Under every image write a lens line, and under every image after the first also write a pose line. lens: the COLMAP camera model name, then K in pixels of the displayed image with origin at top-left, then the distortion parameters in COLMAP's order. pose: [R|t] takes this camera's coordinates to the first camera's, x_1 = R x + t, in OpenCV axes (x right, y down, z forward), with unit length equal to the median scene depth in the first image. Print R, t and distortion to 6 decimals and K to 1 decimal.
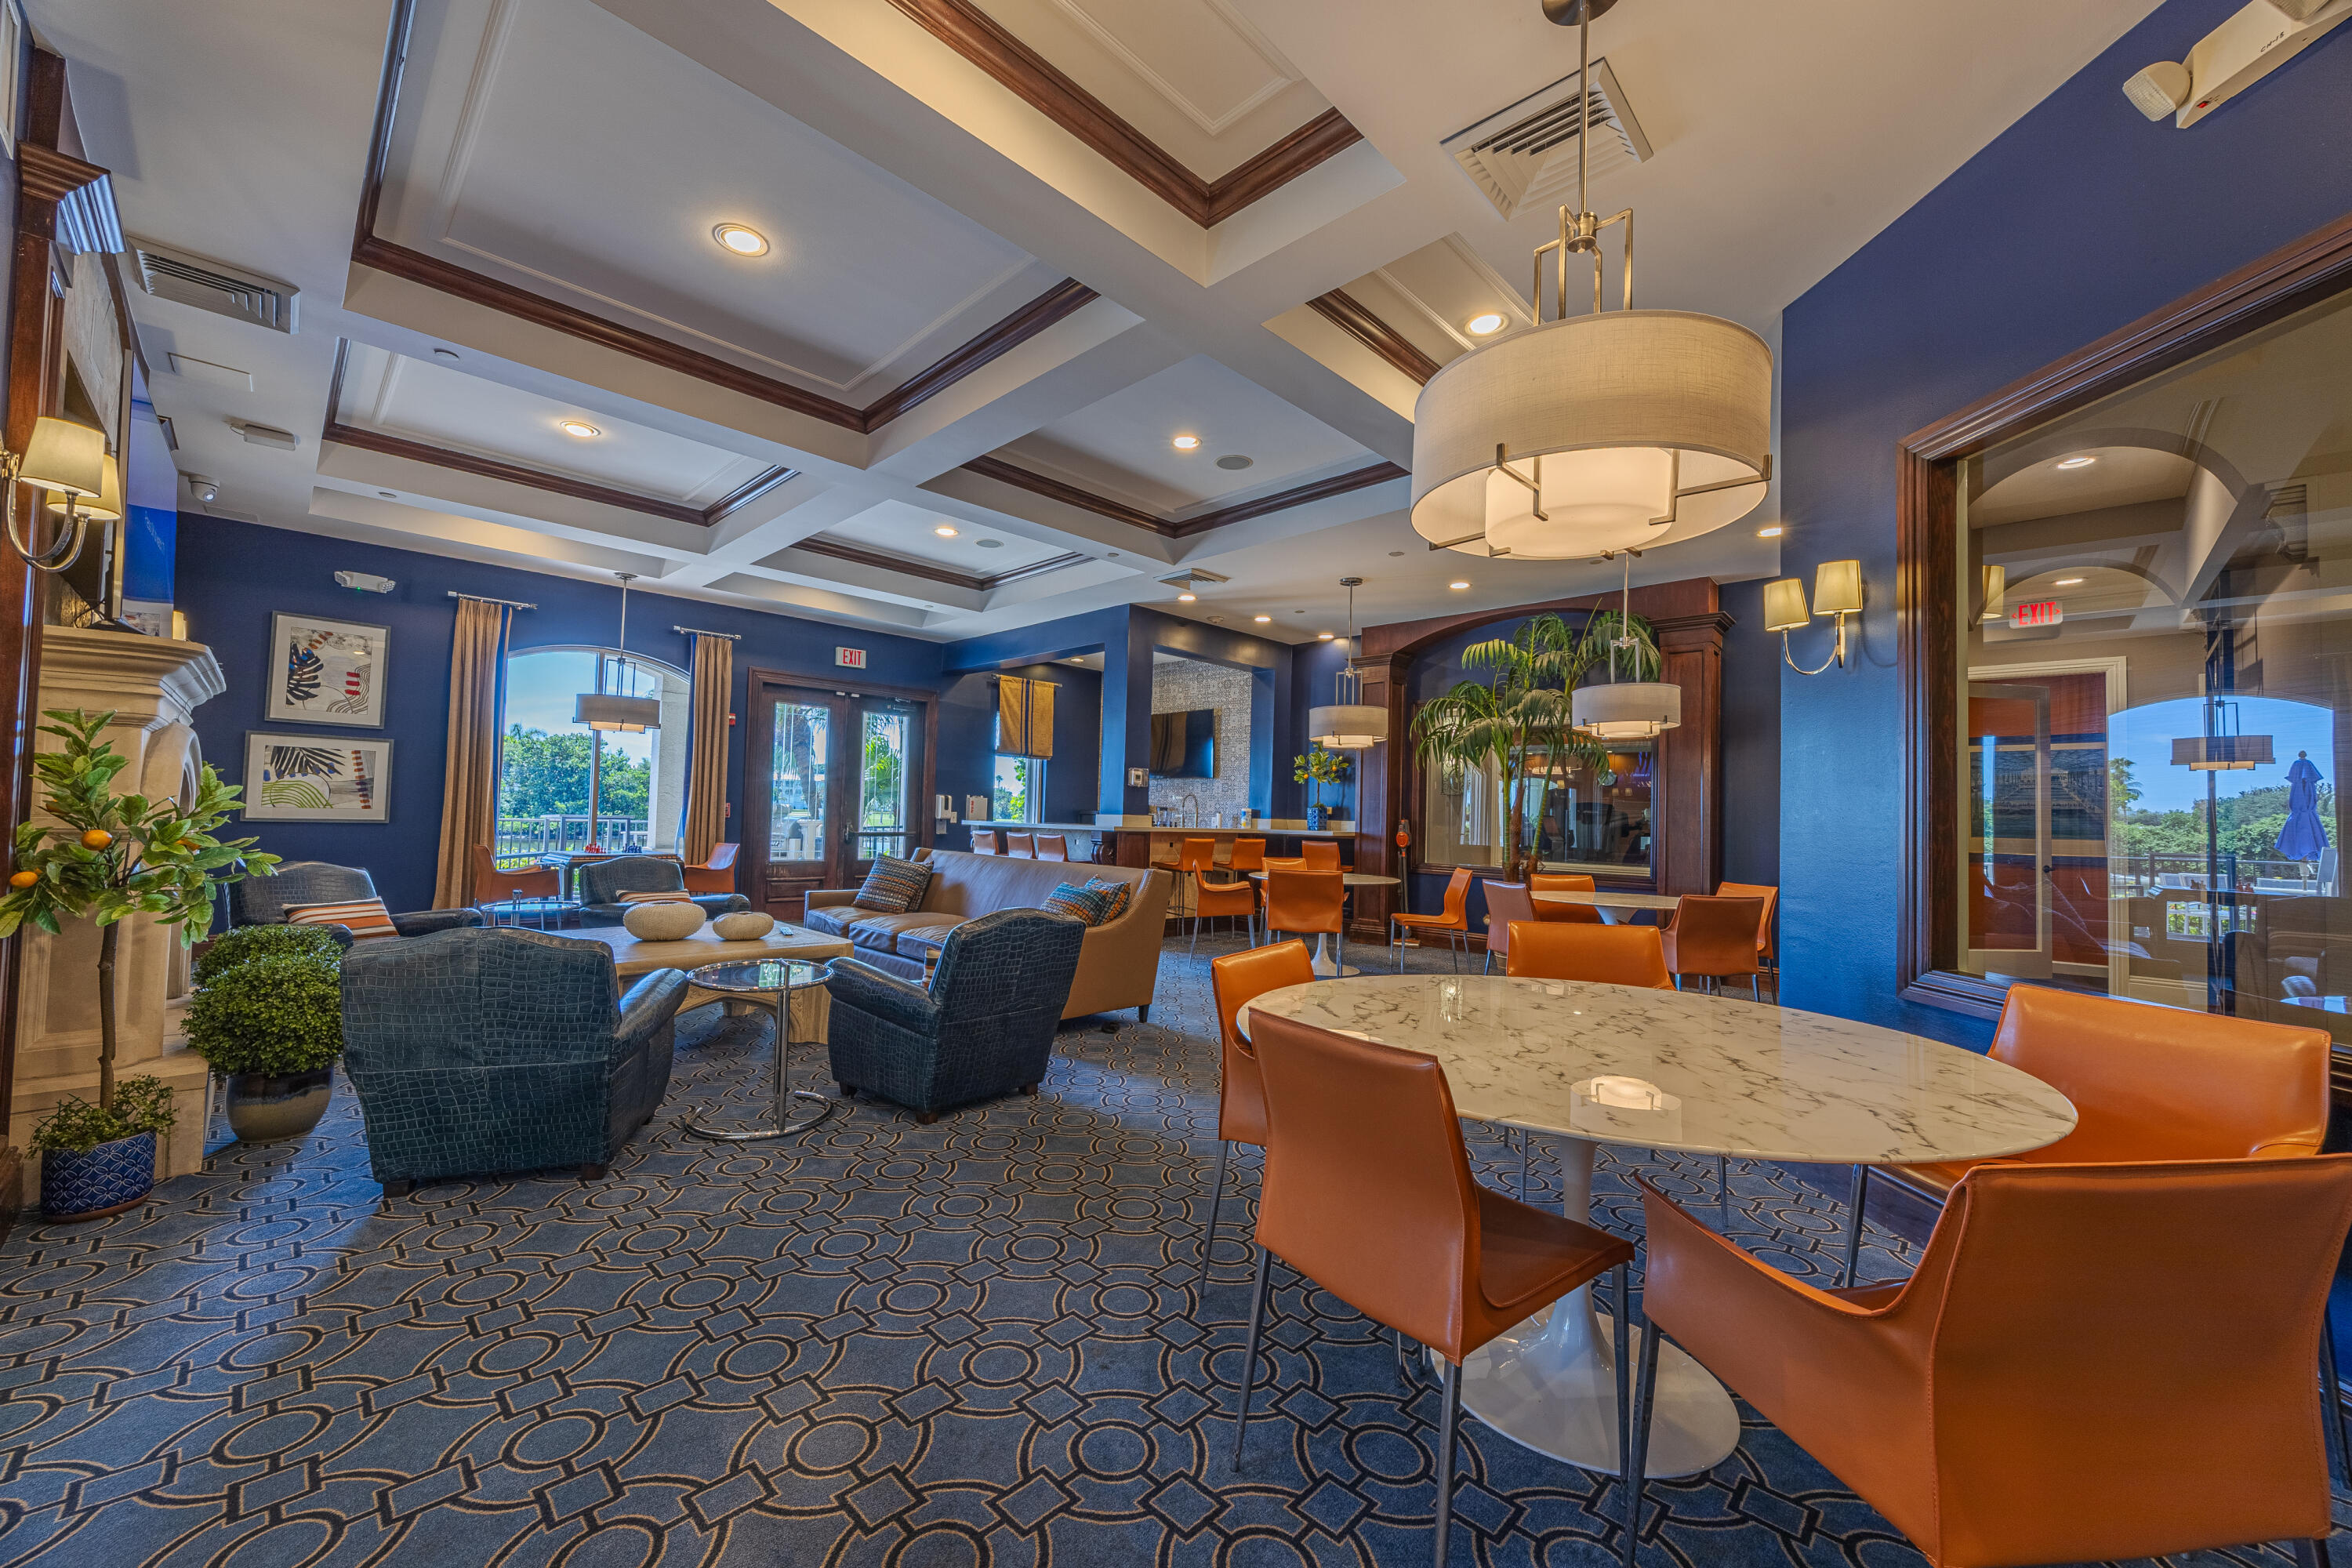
lens RADIAL K [[904.2, 0, 1177.1], [0, 904.2, 784.3], [0, 0, 1]] dist [-0.000447, 0.000091]
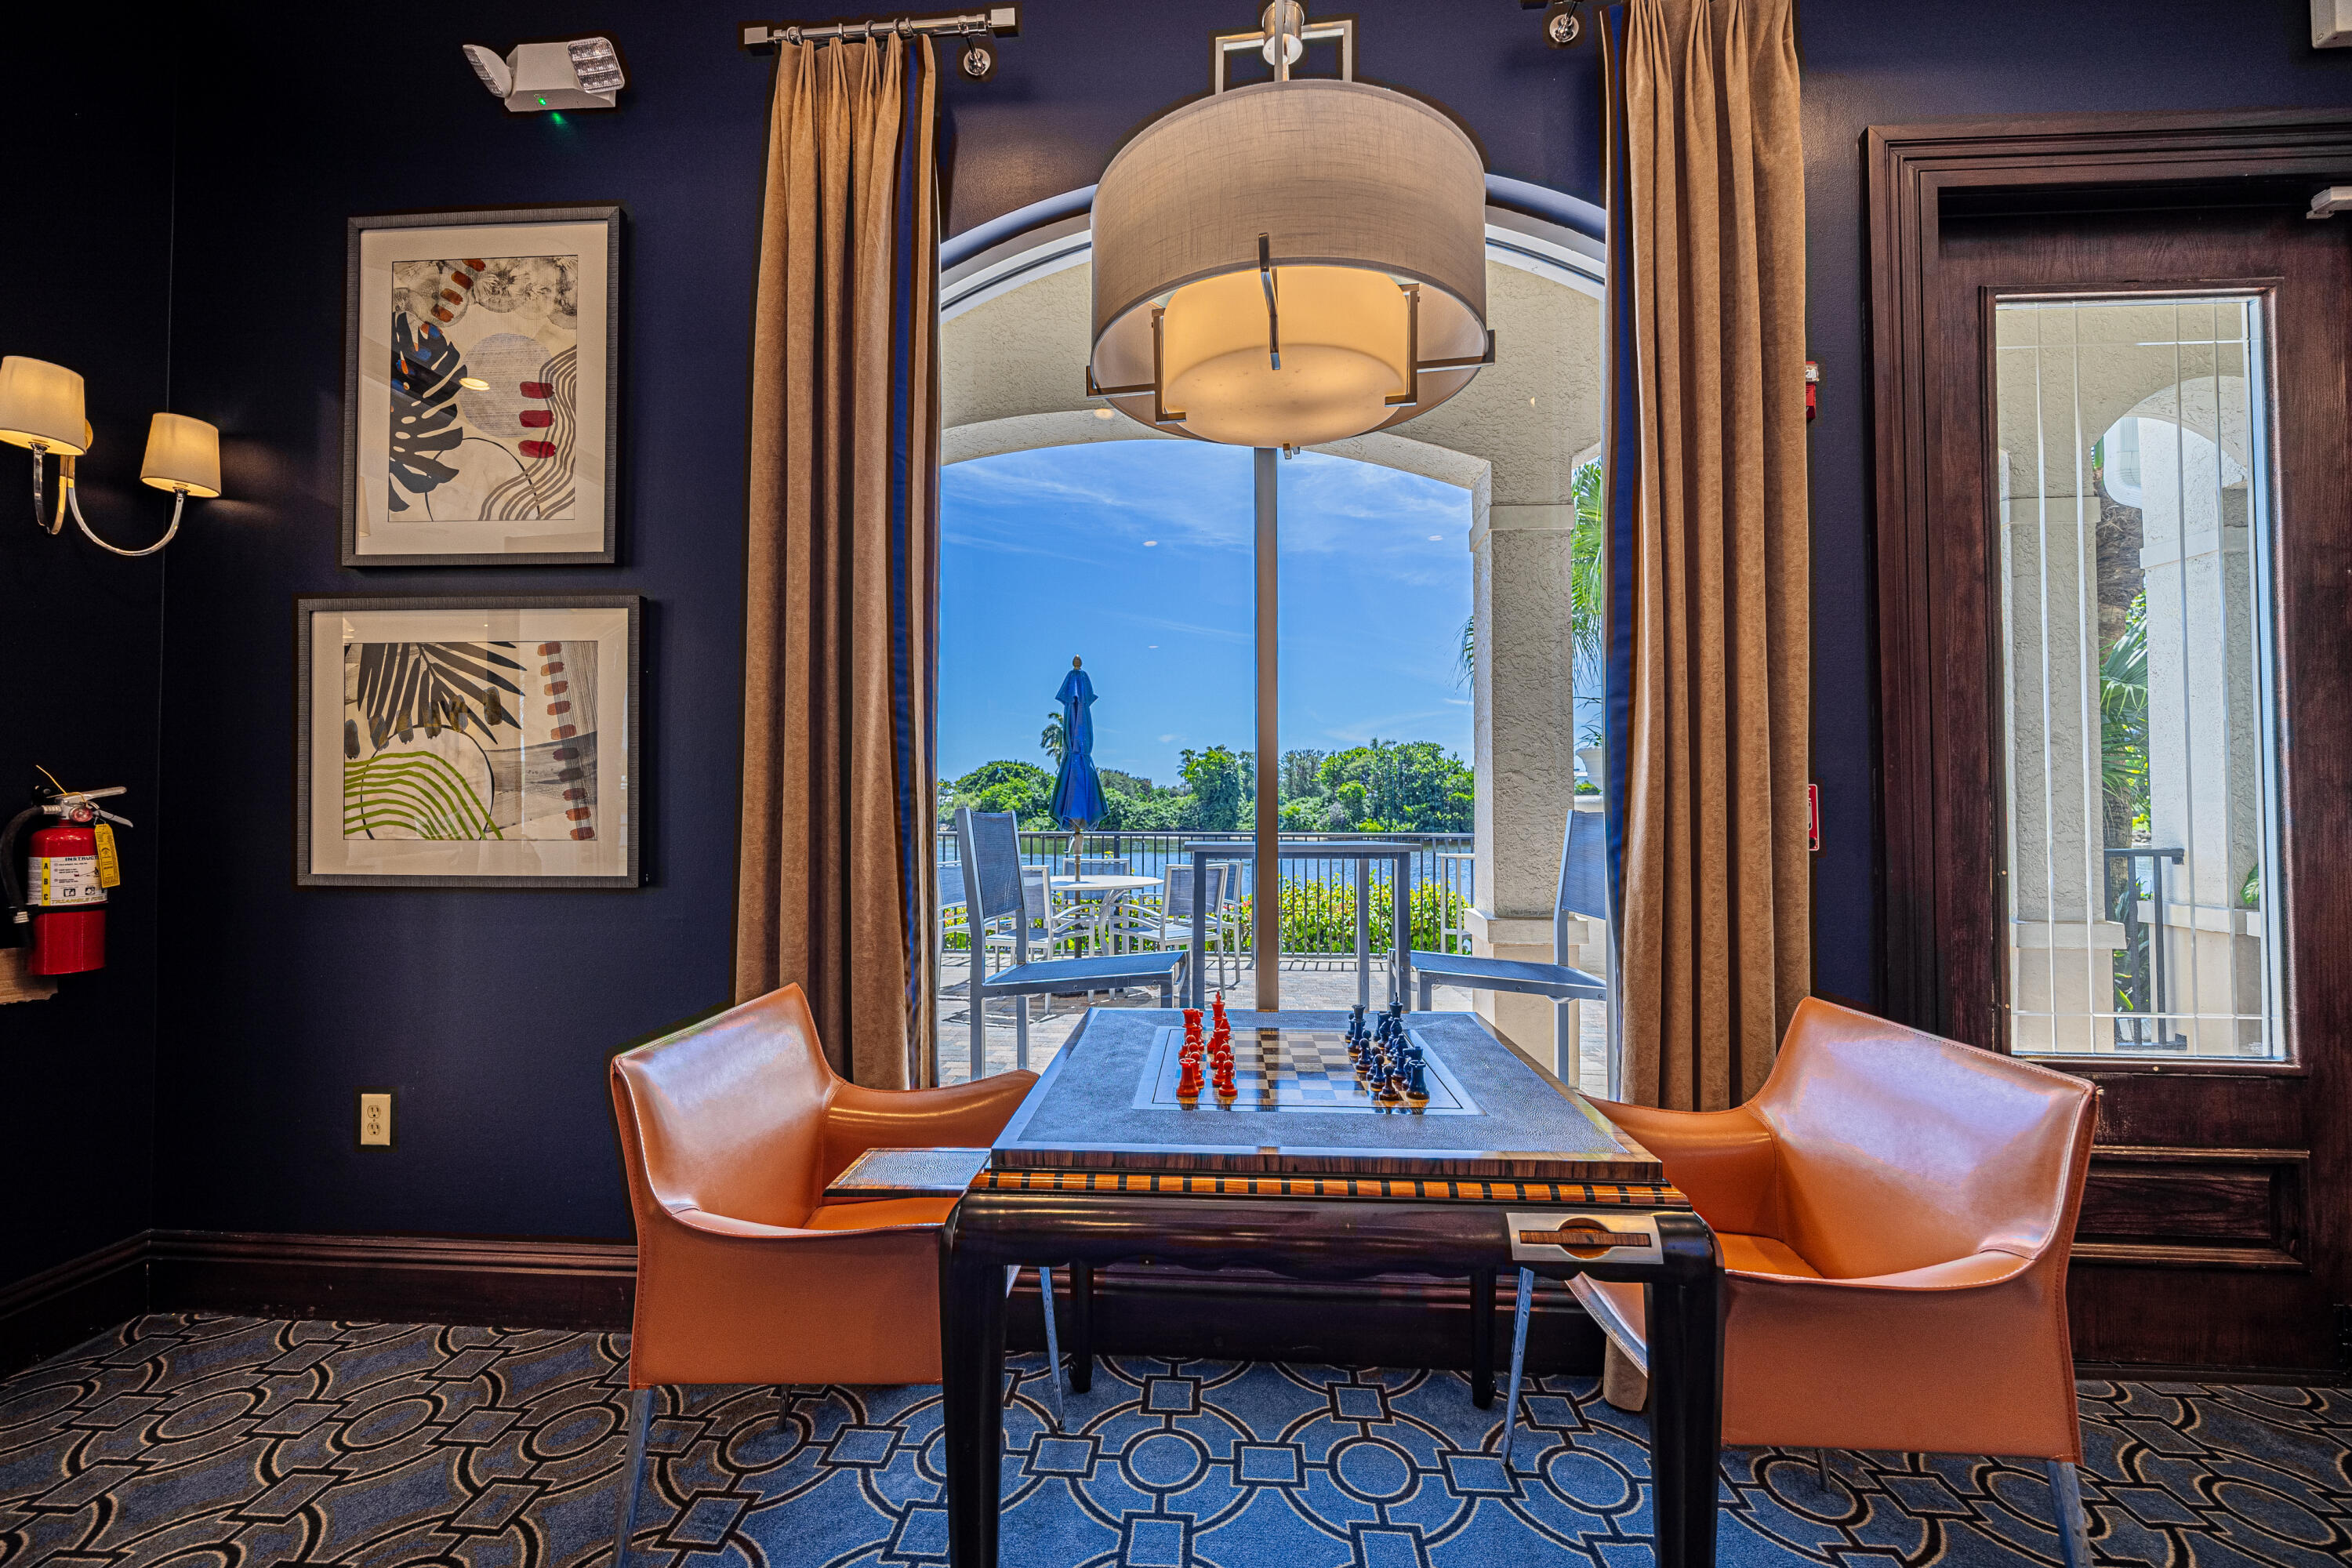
lens RADIAL K [[904.2, 0, 1177.1], [0, 904.2, 784.3], [0, 0, 1]] dist [-0.000447, 0.000091]
pose [[0.656029, -0.044417, -0.753427, -0.555925], [0.045618, 0.998775, -0.019160, 0.023724], [0.753356, -0.021800, 0.657252, 0.962468]]
